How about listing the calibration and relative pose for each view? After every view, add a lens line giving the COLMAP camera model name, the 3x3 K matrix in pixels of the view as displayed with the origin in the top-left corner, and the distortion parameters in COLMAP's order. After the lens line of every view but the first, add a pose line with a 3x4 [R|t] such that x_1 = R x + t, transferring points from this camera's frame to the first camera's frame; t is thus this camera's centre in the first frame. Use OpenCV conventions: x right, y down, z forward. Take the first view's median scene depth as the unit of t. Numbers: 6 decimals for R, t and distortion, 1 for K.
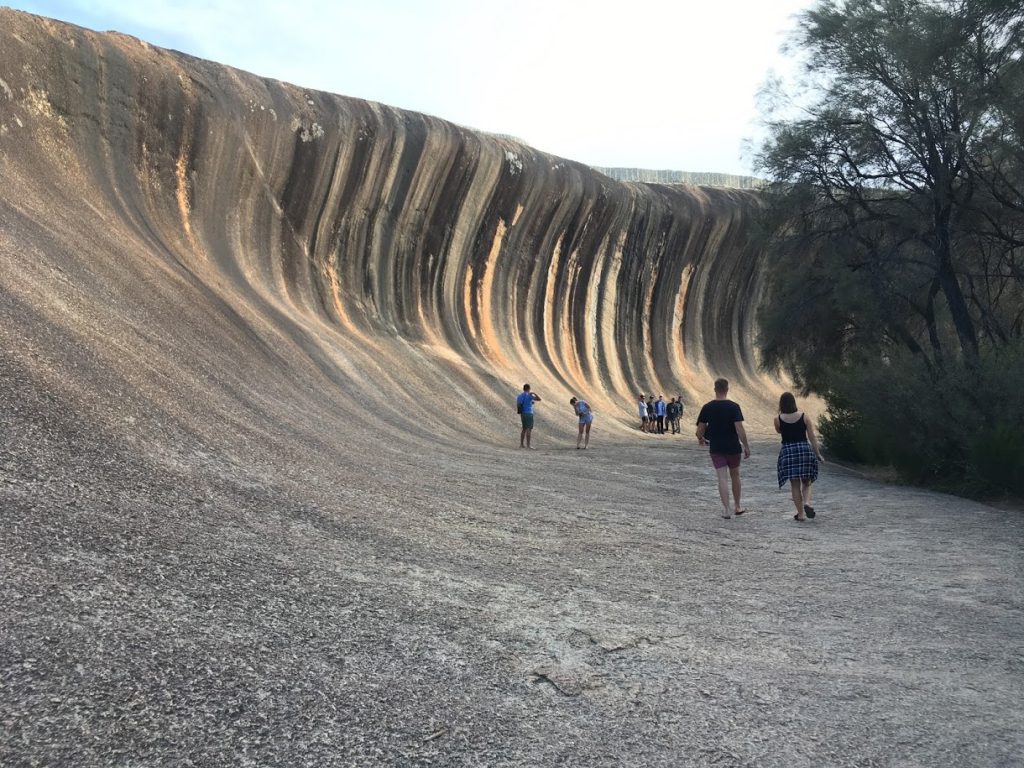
lens RADIAL K [[880.1, 0, 509.6], [0, 880.1, 382.9], [0, 0, 1]] dist [0.065014, -0.030804]
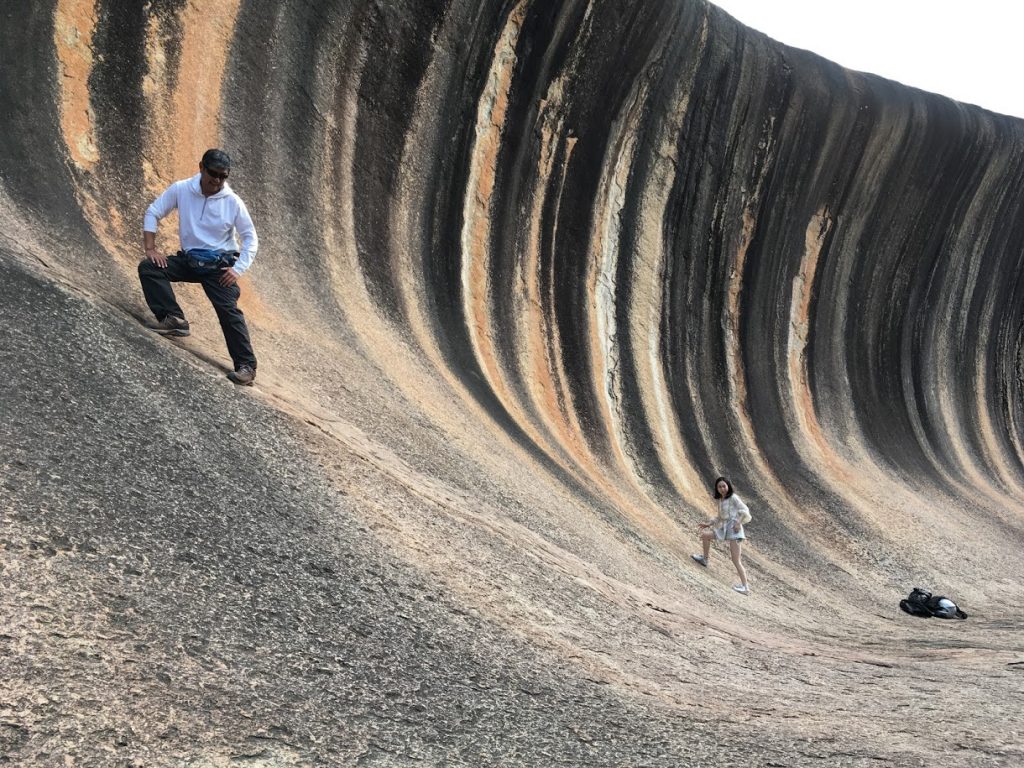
lens RADIAL K [[880.1, 0, 516.0], [0, 880.1, 382.3], [0, 0, 1]] dist [0.065014, -0.030804]
pose [[0.999752, 0.012060, 0.018718, 0.047465], [-0.008688, 0.985279, -0.170733, 0.027147], [-0.020501, 0.170528, 0.985139, 0.615302]]
